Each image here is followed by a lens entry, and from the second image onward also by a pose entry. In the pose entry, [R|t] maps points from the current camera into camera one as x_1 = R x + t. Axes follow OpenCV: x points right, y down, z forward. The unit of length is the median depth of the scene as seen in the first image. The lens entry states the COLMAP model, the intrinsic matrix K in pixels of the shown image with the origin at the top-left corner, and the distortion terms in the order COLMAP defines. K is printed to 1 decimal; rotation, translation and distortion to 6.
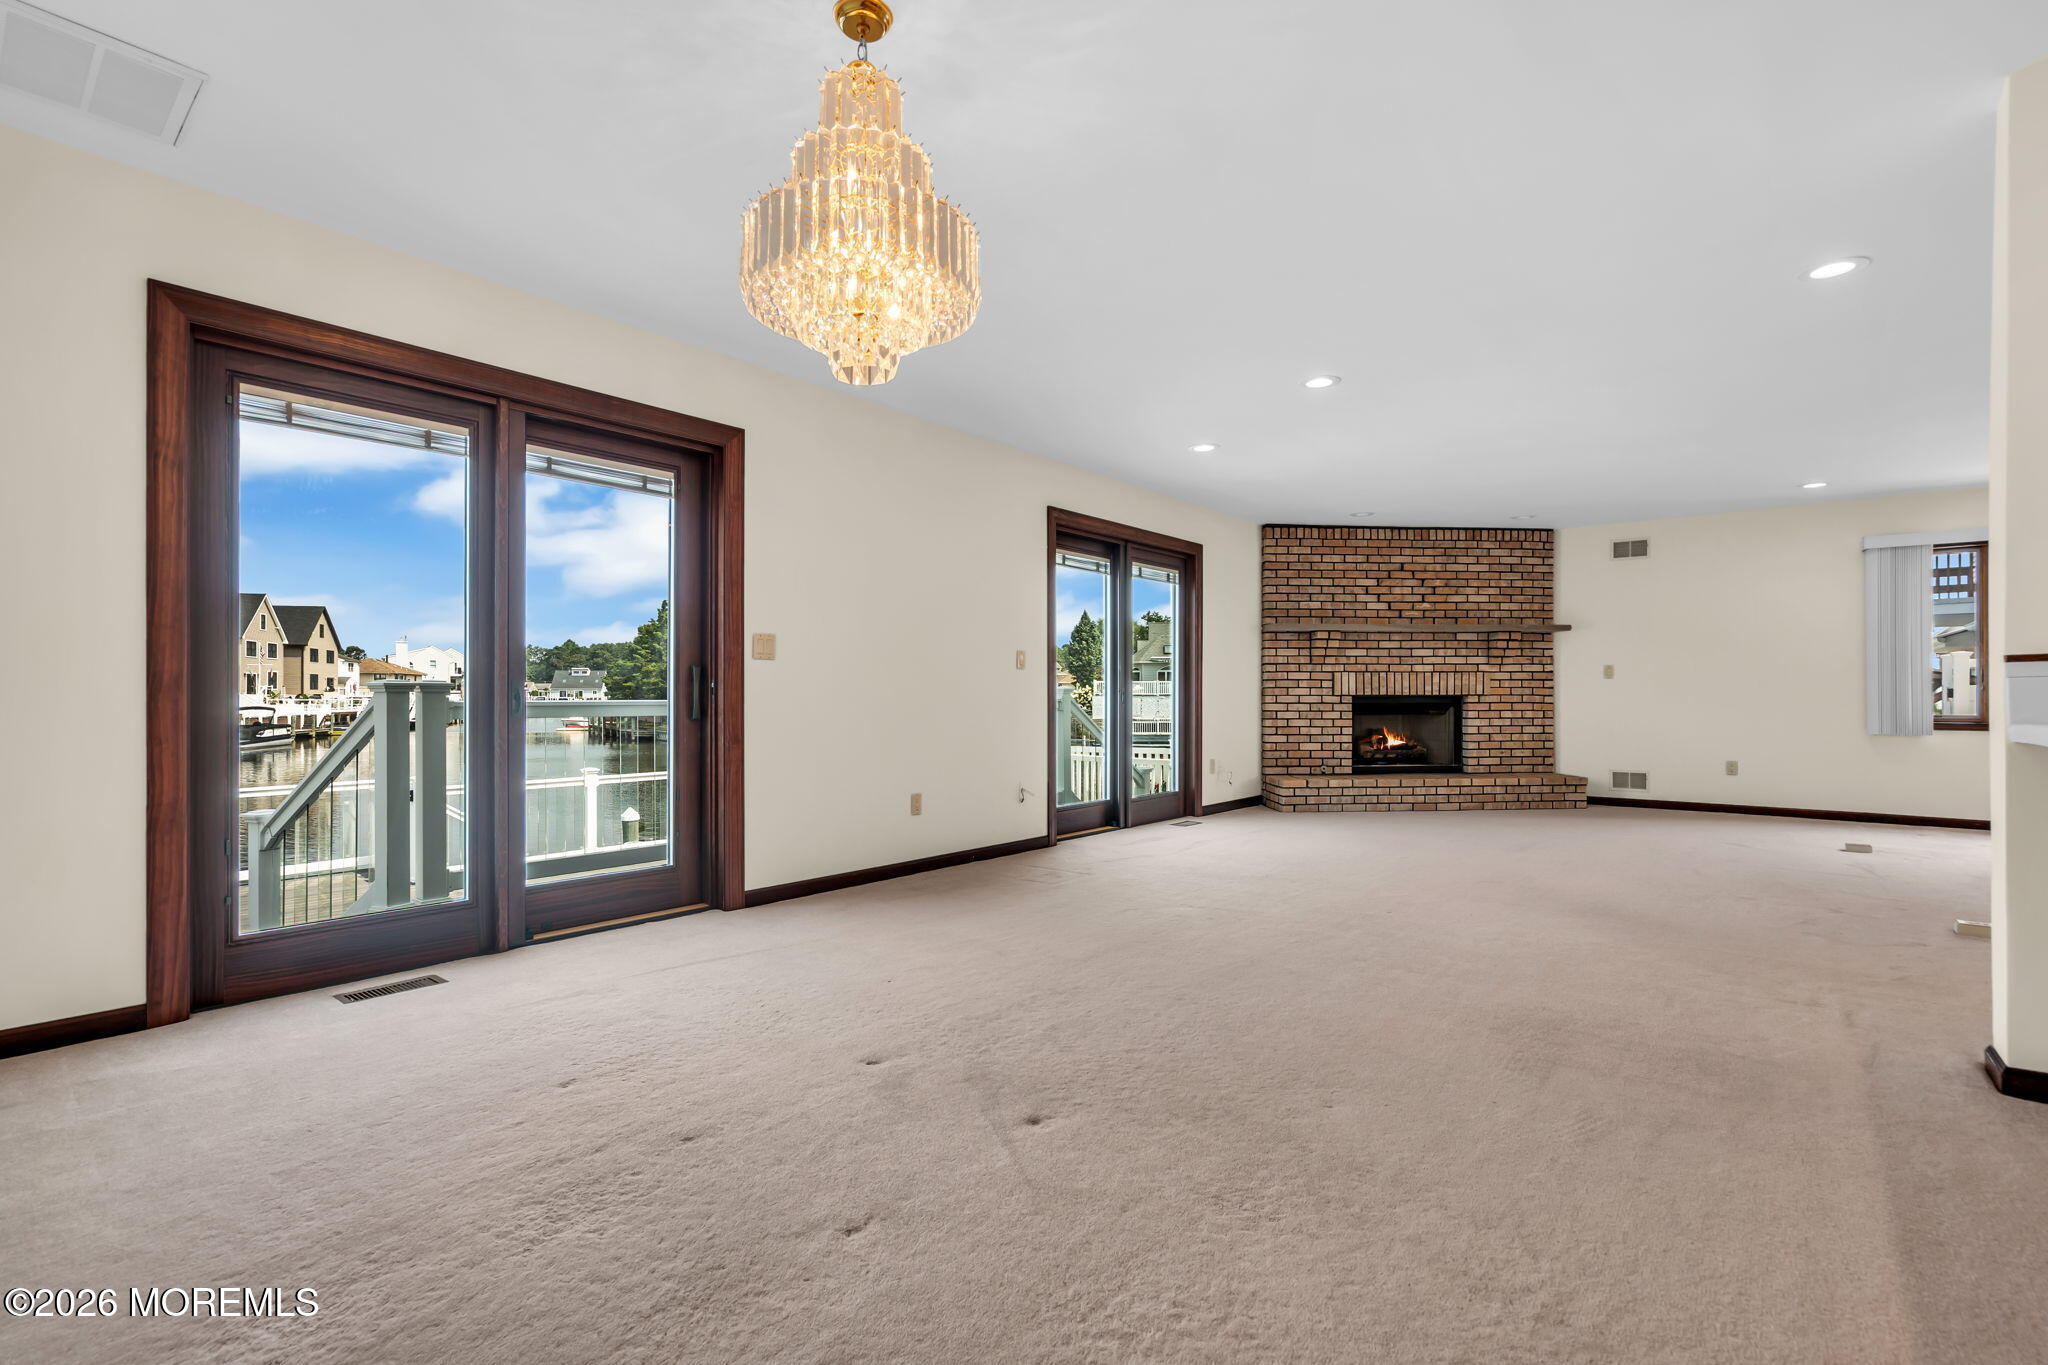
lens RADIAL K [[945.6, 0, 1027.1], [0, 945.6, 692.4], [0, 0, 1]] dist [-0.000732, 0.000162]
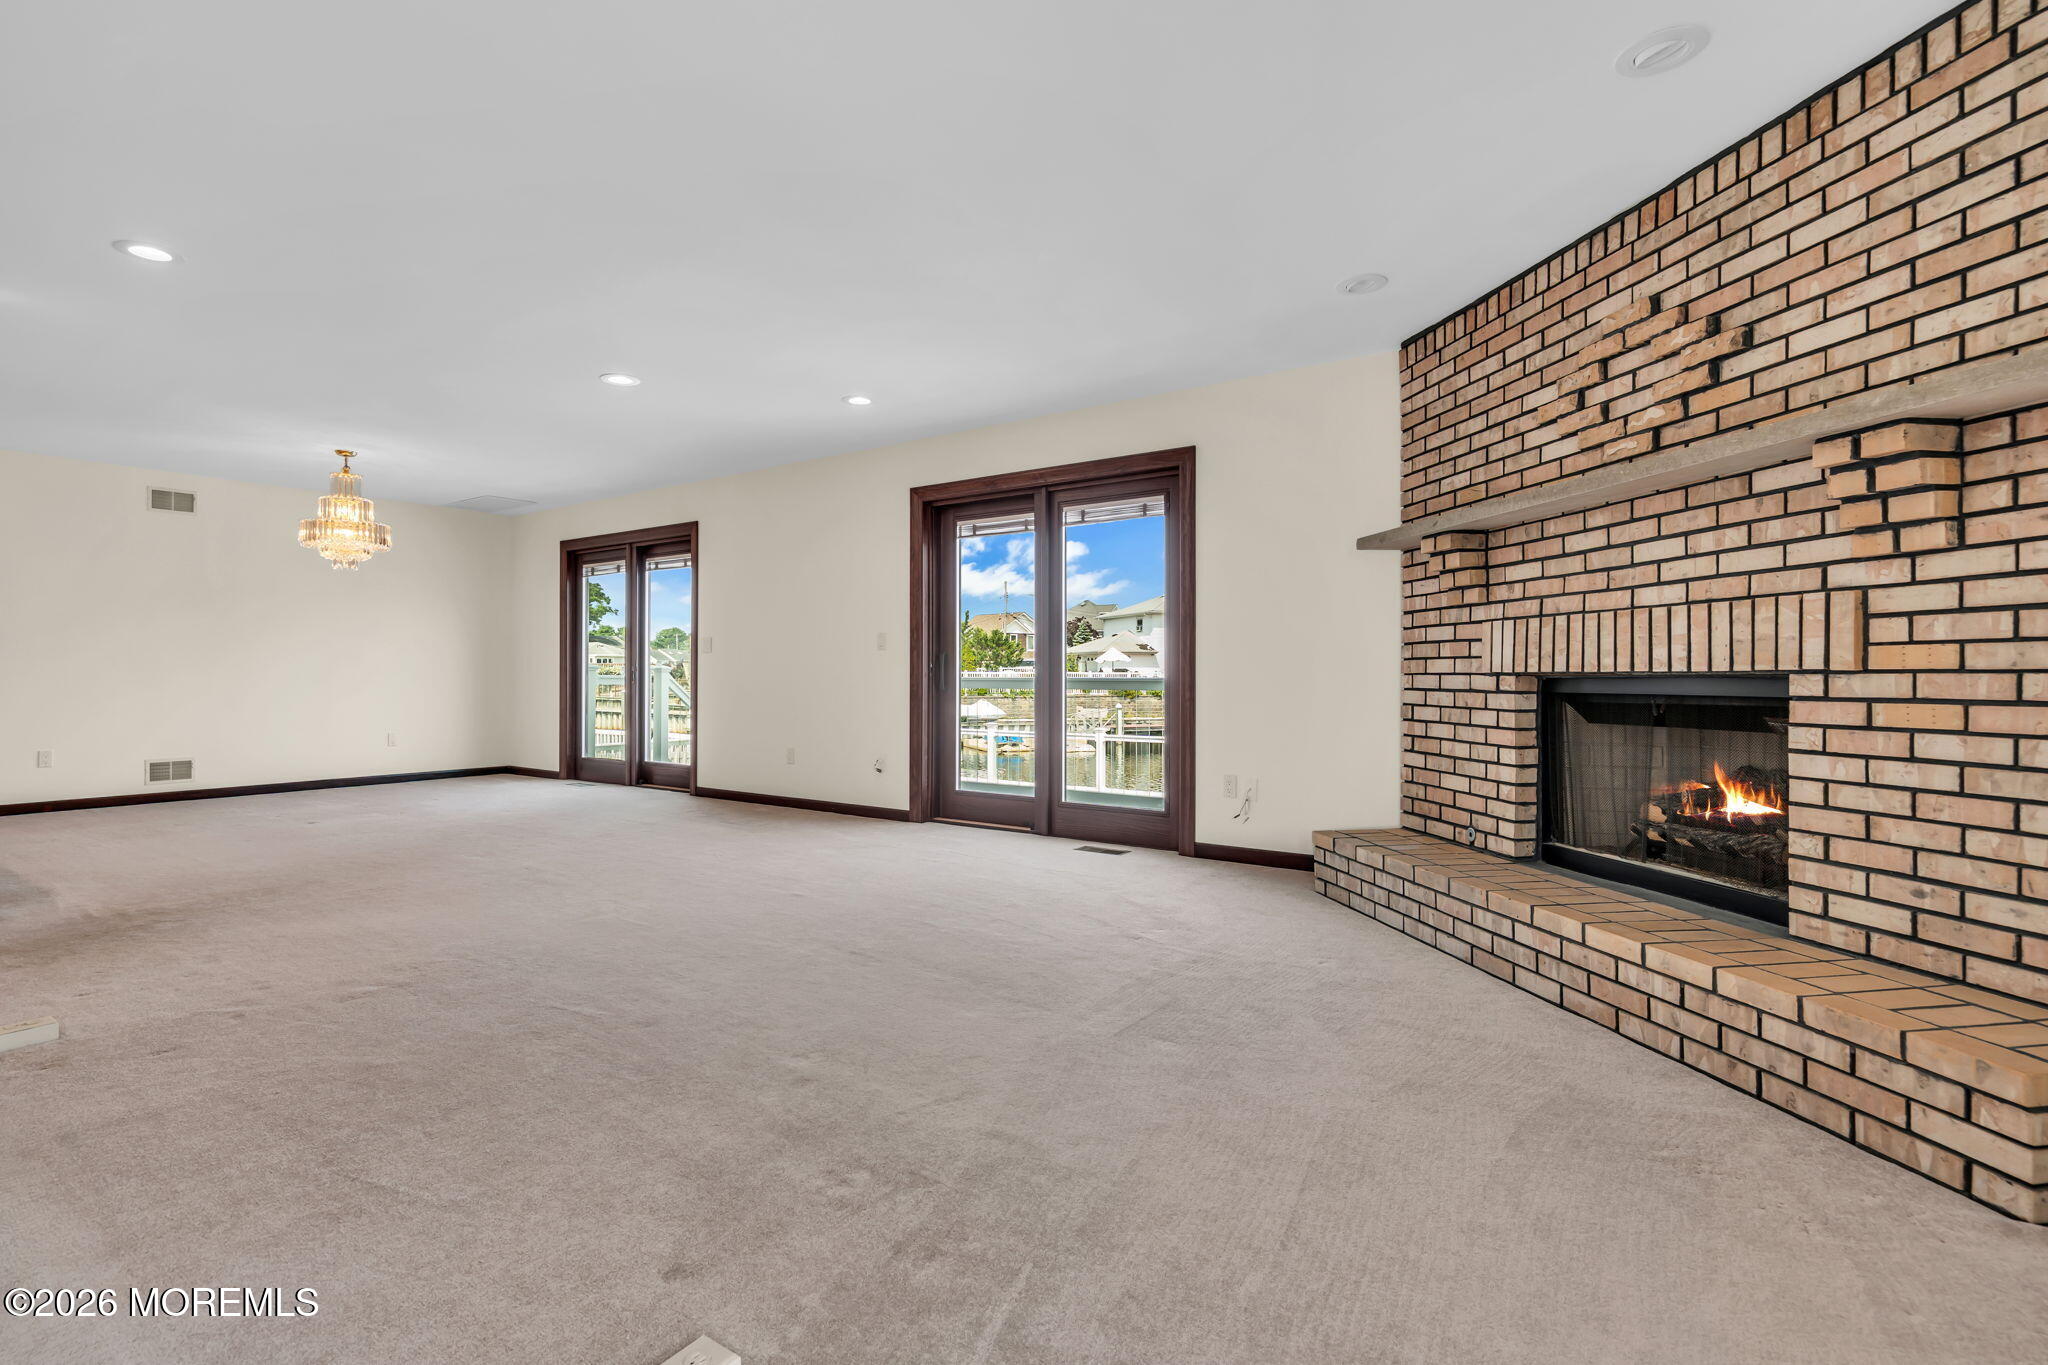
lens RADIAL K [[965.7, 0, 1010.7], [0, 965.7, 671.3], [0, 0, 1]] dist [0.002088, 0.001443]
pose [[0.067494, -0.004086, -0.997711, 0.759920], [0.003404, 0.999987, -0.003865, 0.002896], [0.997714, -0.003135, 0.067507, 0.740745]]
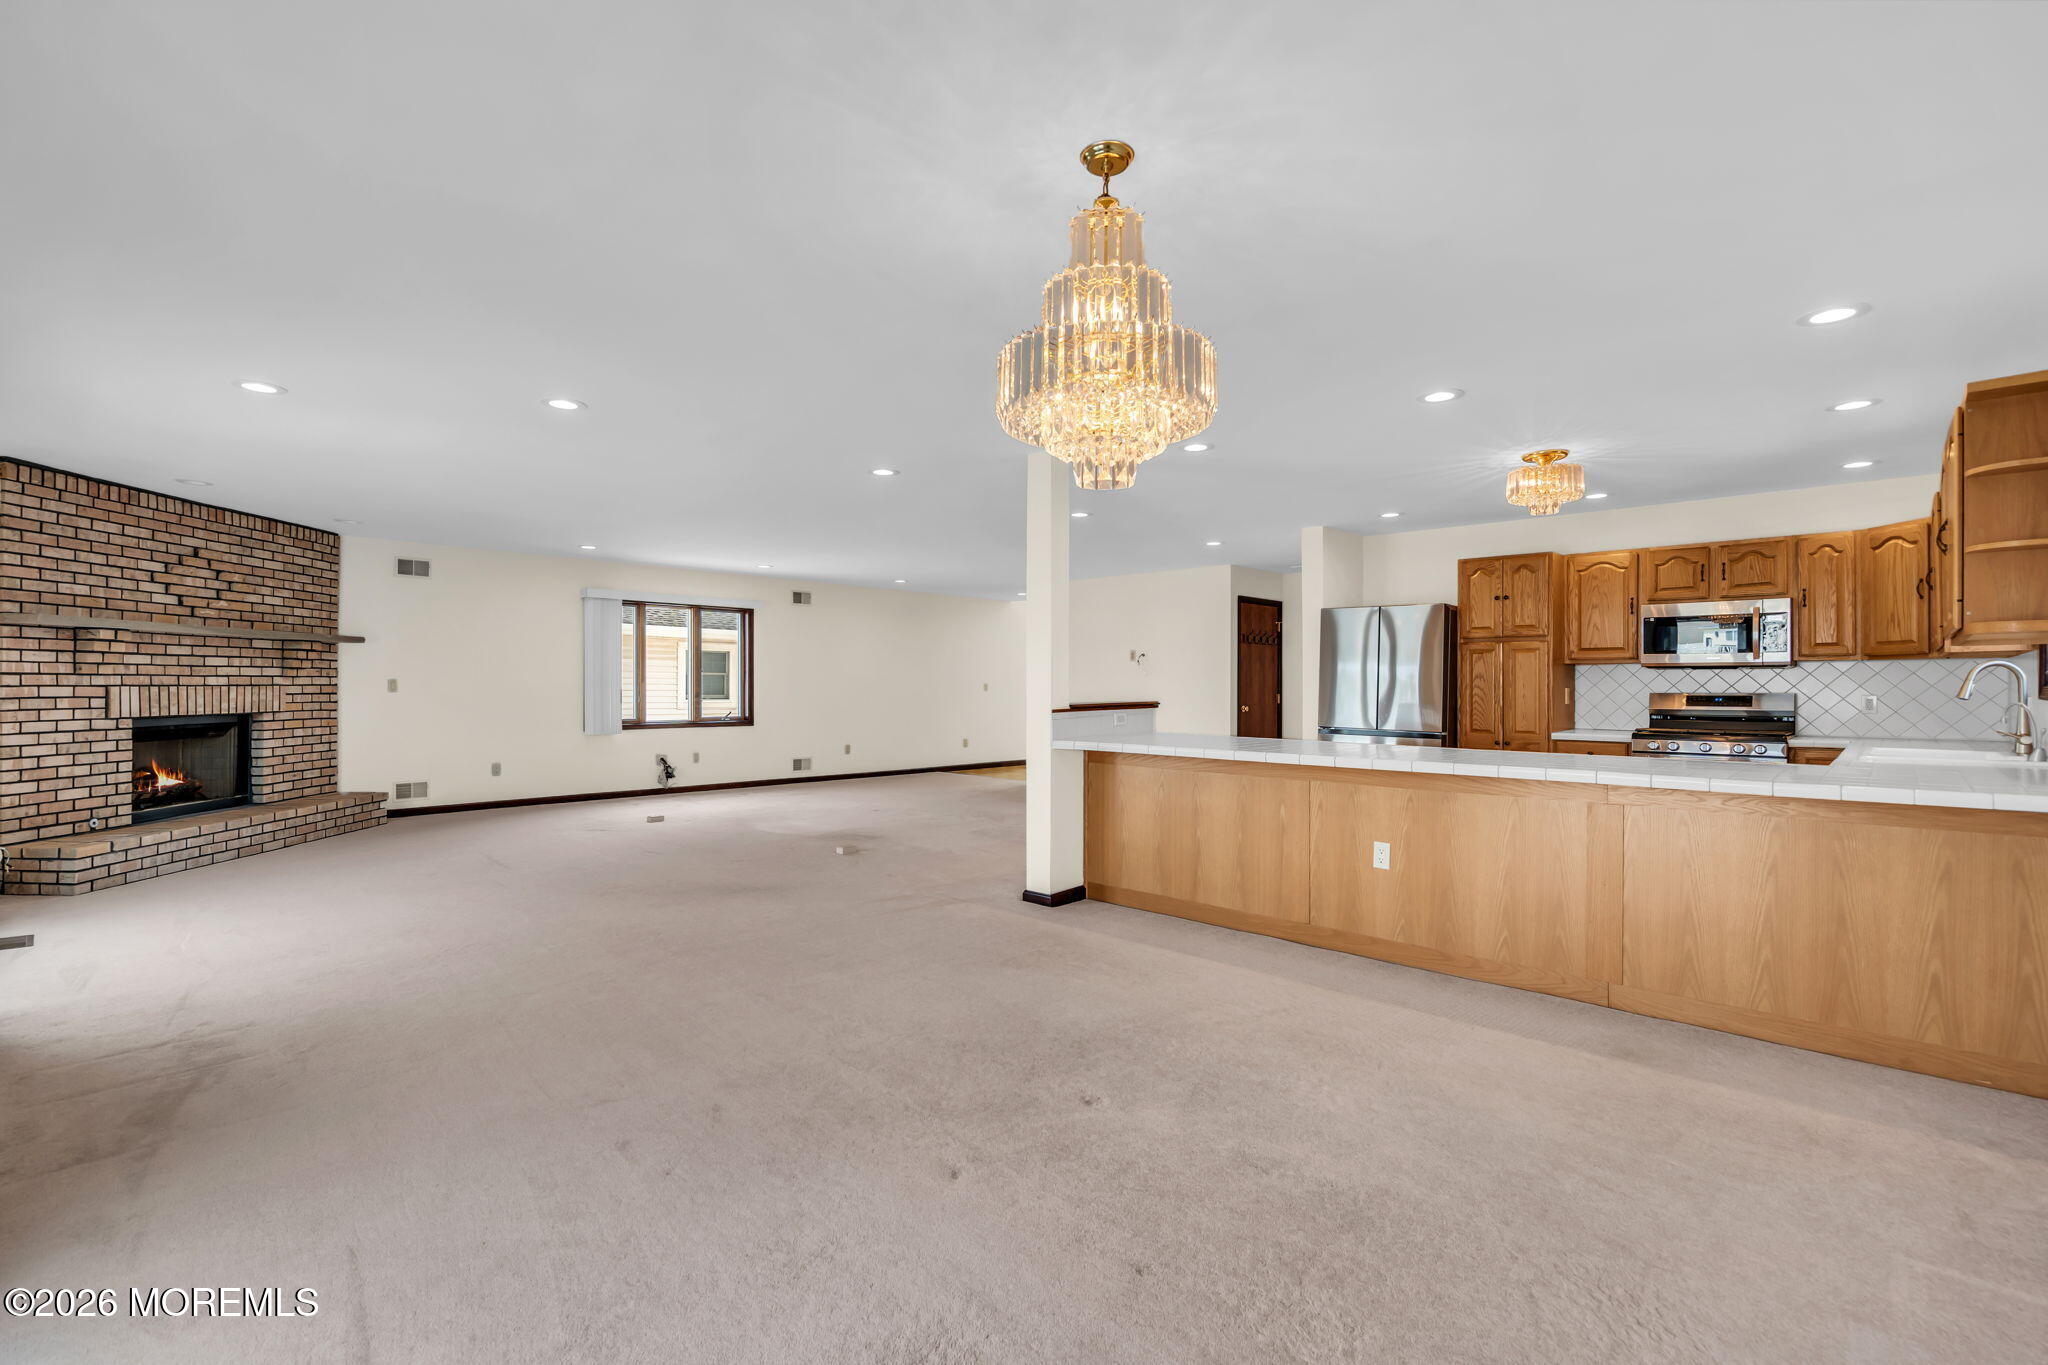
lens RADIAL K [[921.3, 0, 985.1], [0, 921.3, 681.7], [0, 0, 1]] dist [-0.000275, -0.000076]
pose [[0.097546, 0.003864, 0.995224, -0.302713], [-0.005151, 0.999981, -0.003378, -0.025743], [-0.995218, -0.004797, 0.097564, 0.269902]]
